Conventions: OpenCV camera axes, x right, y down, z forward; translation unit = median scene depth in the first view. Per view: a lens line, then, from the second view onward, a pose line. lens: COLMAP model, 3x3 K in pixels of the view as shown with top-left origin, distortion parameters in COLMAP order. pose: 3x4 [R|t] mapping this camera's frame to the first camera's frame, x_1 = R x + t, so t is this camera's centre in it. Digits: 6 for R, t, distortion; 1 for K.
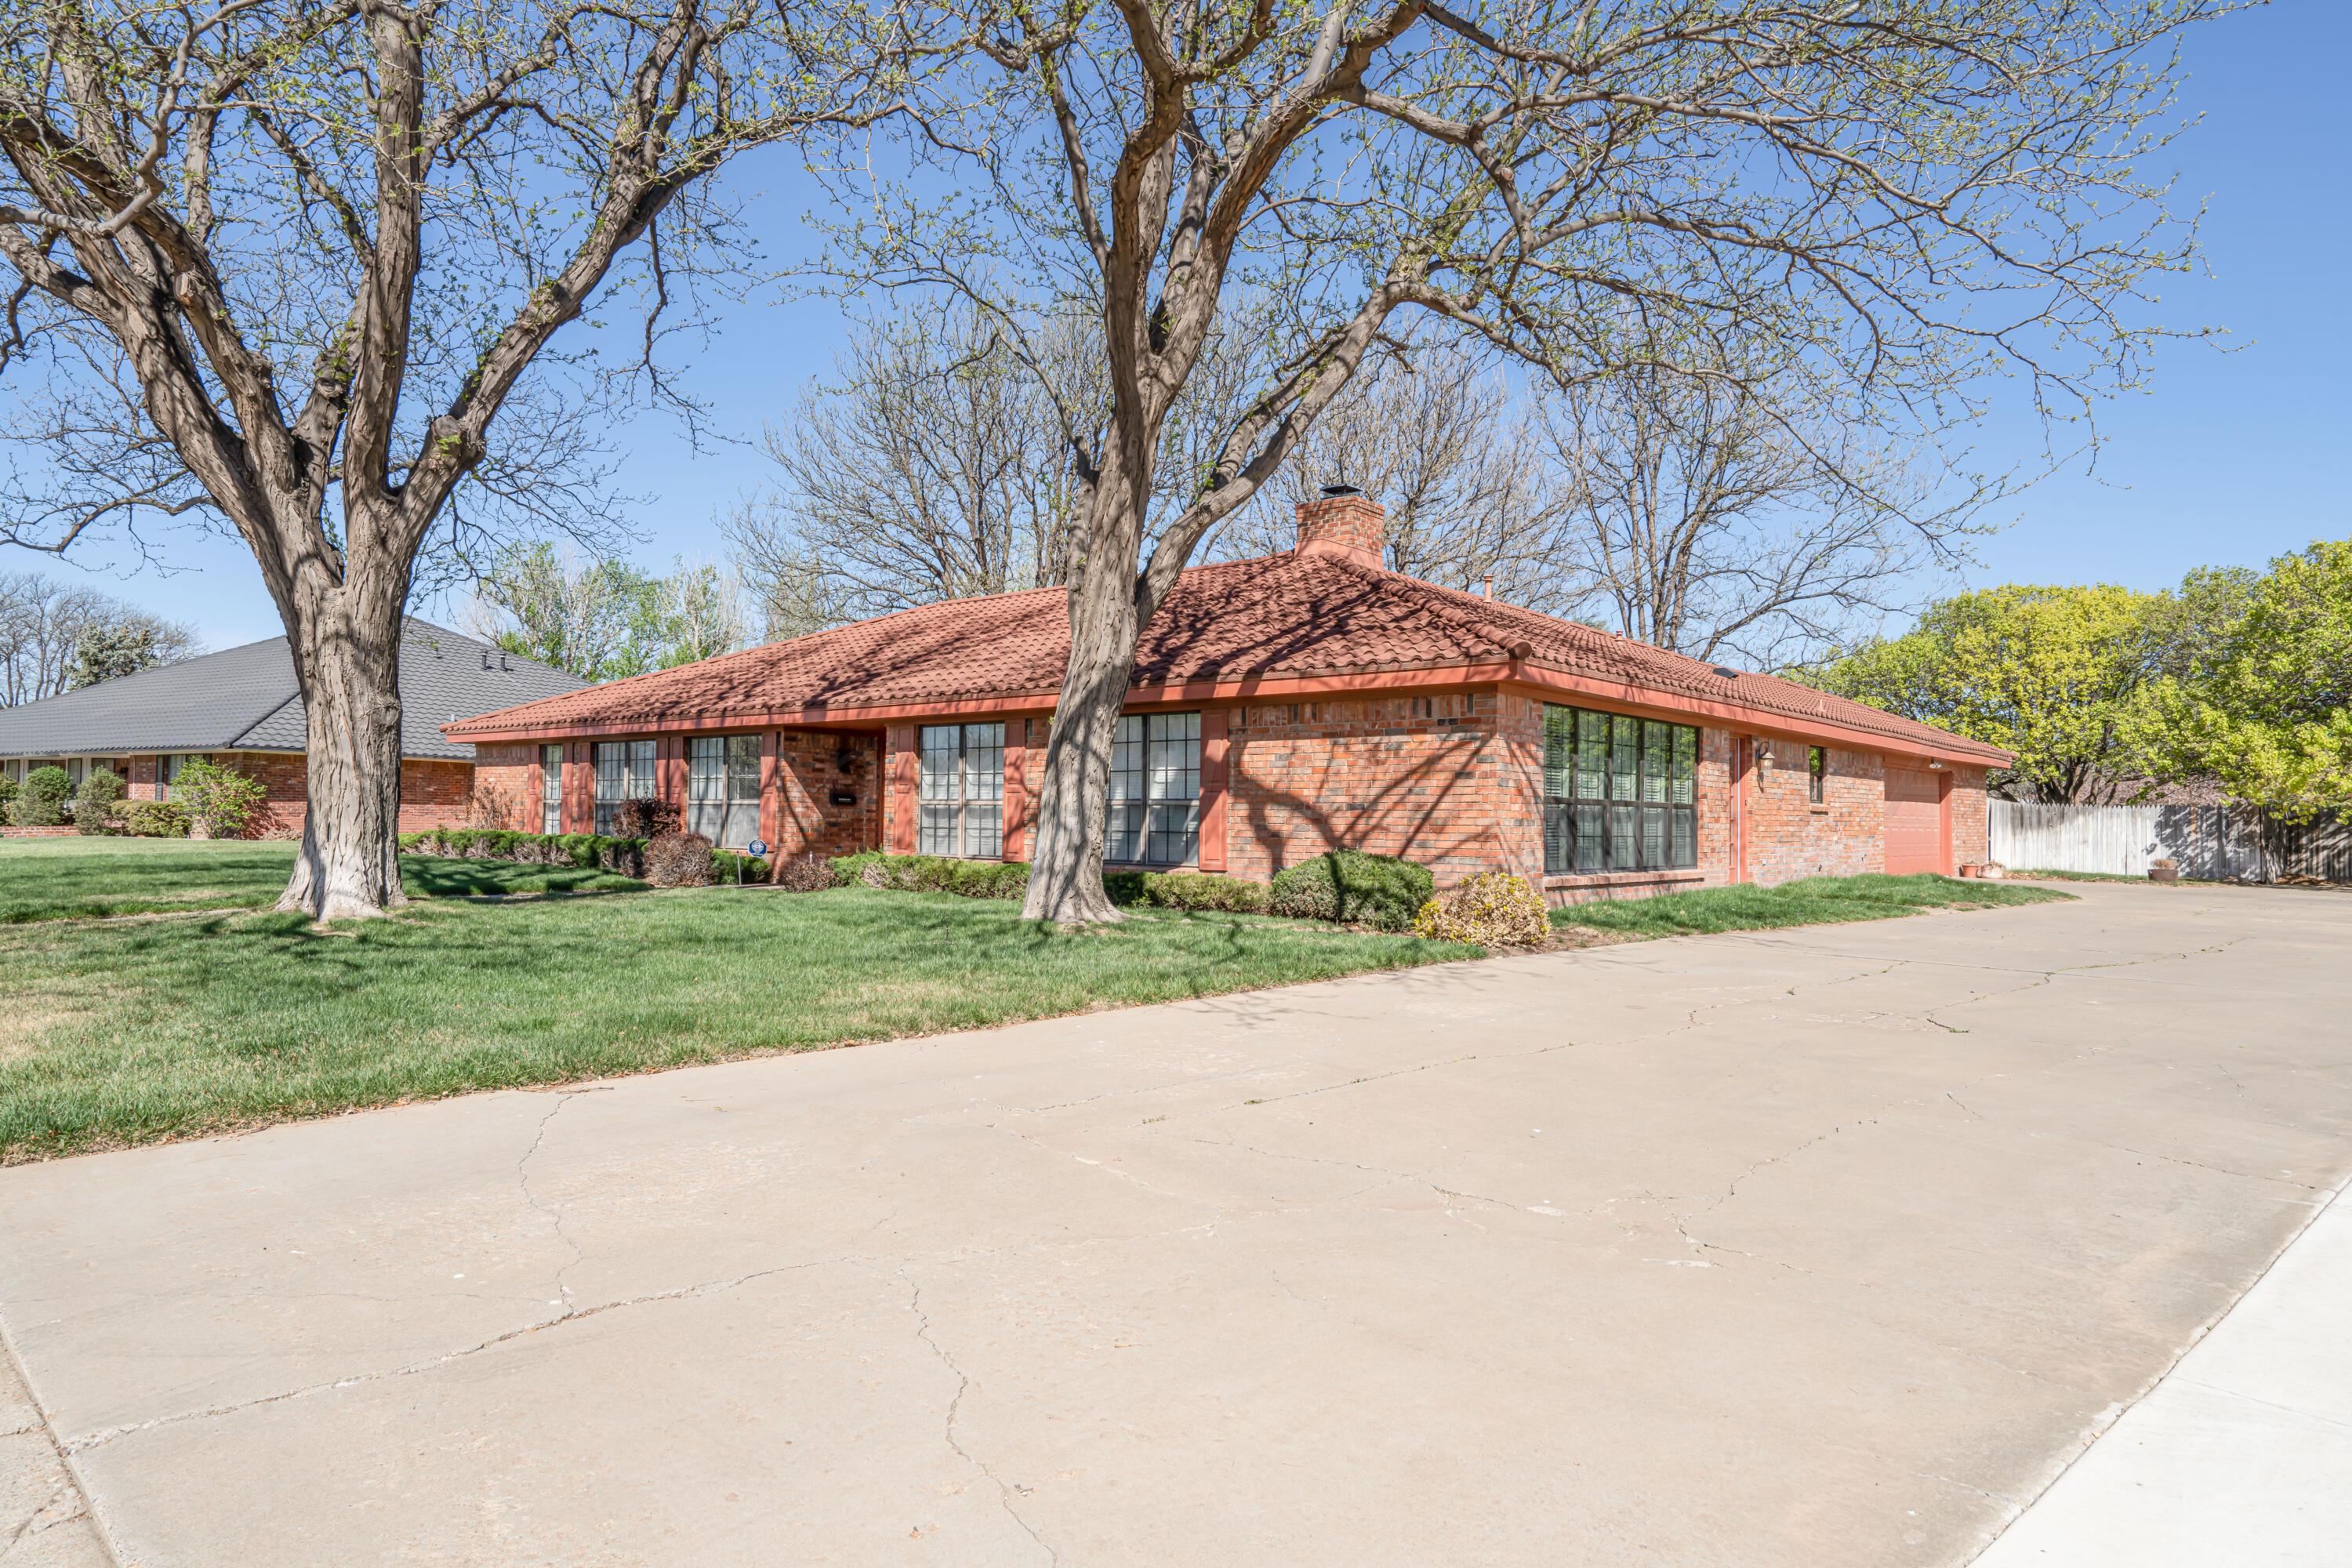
lens RADIAL K [[1371.2, 0, 1176.0], [0, 1371.2, 784.0], [0, 0, 1]] dist [-0.001946, -0.002290]
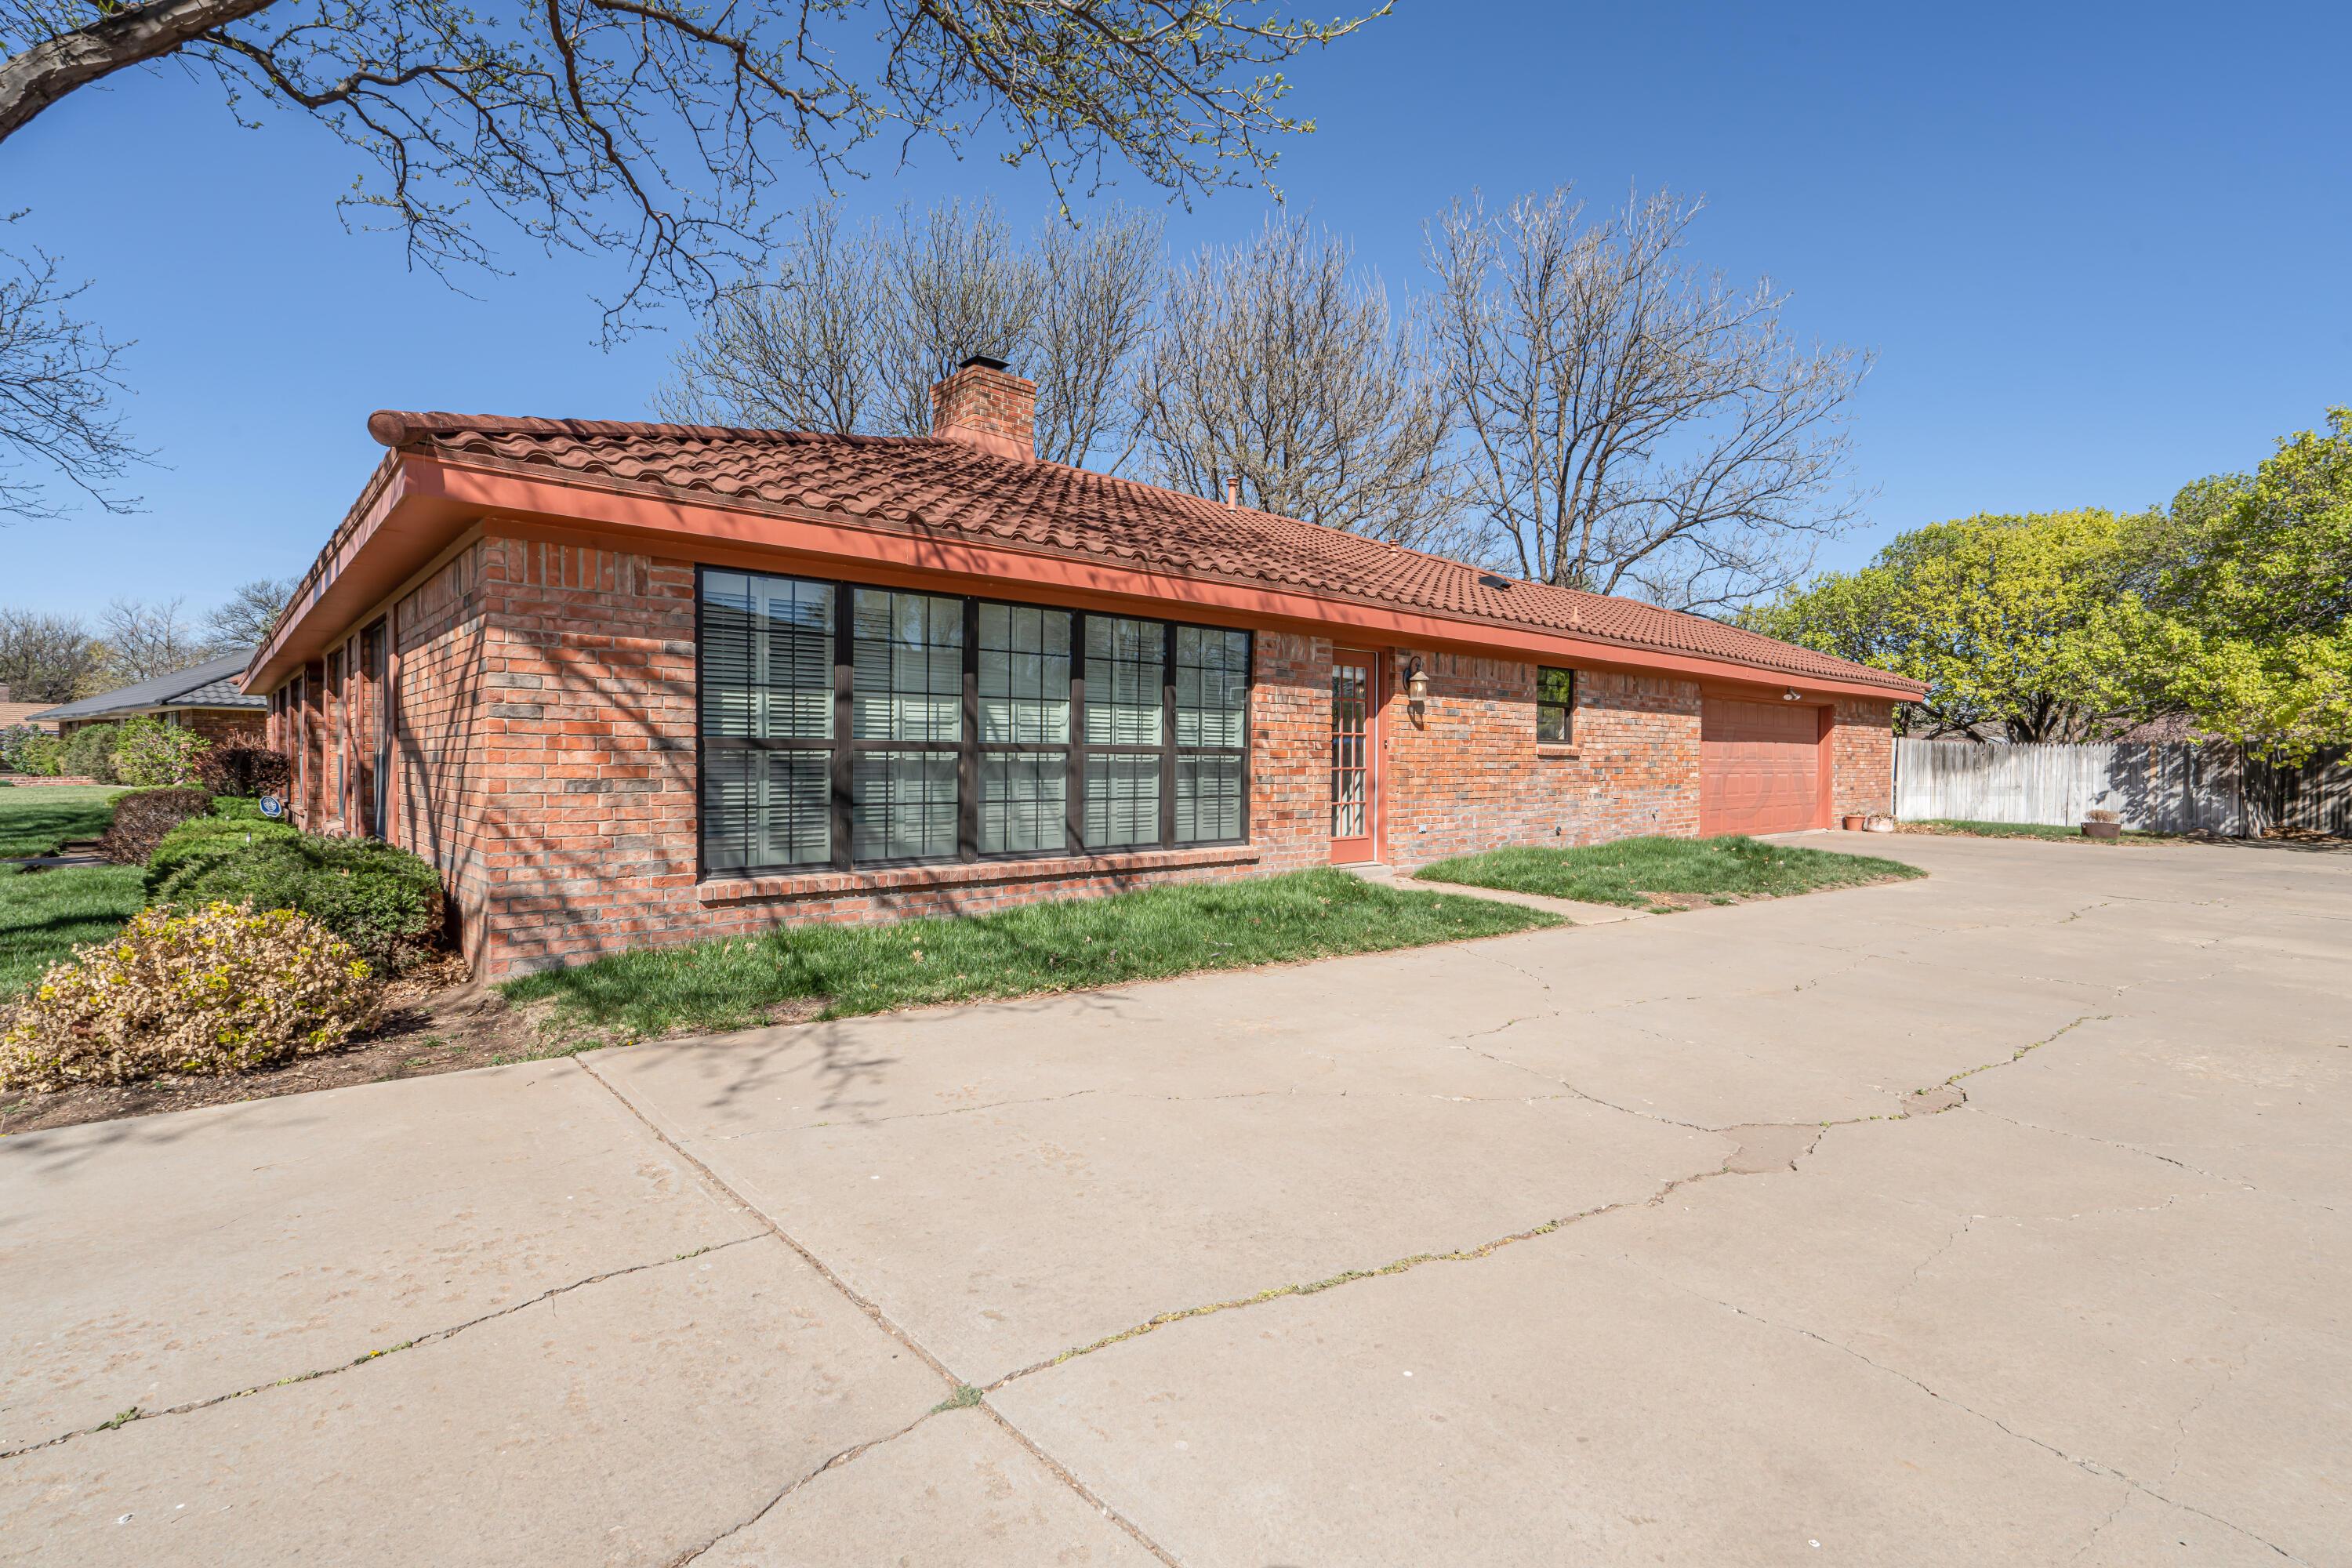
lens RADIAL K [[1126.5, 0, 1176.0], [0, 1126.5, 784.0], [0, 0, 1]] dist [-0.000355, 0.001134]
pose [[0.994105, -0.004472, -0.108325, 0.236316], [0.009265, 0.998998, 0.043781, 0.004560], [0.108021, -0.044527, 0.993151, 0.267515]]
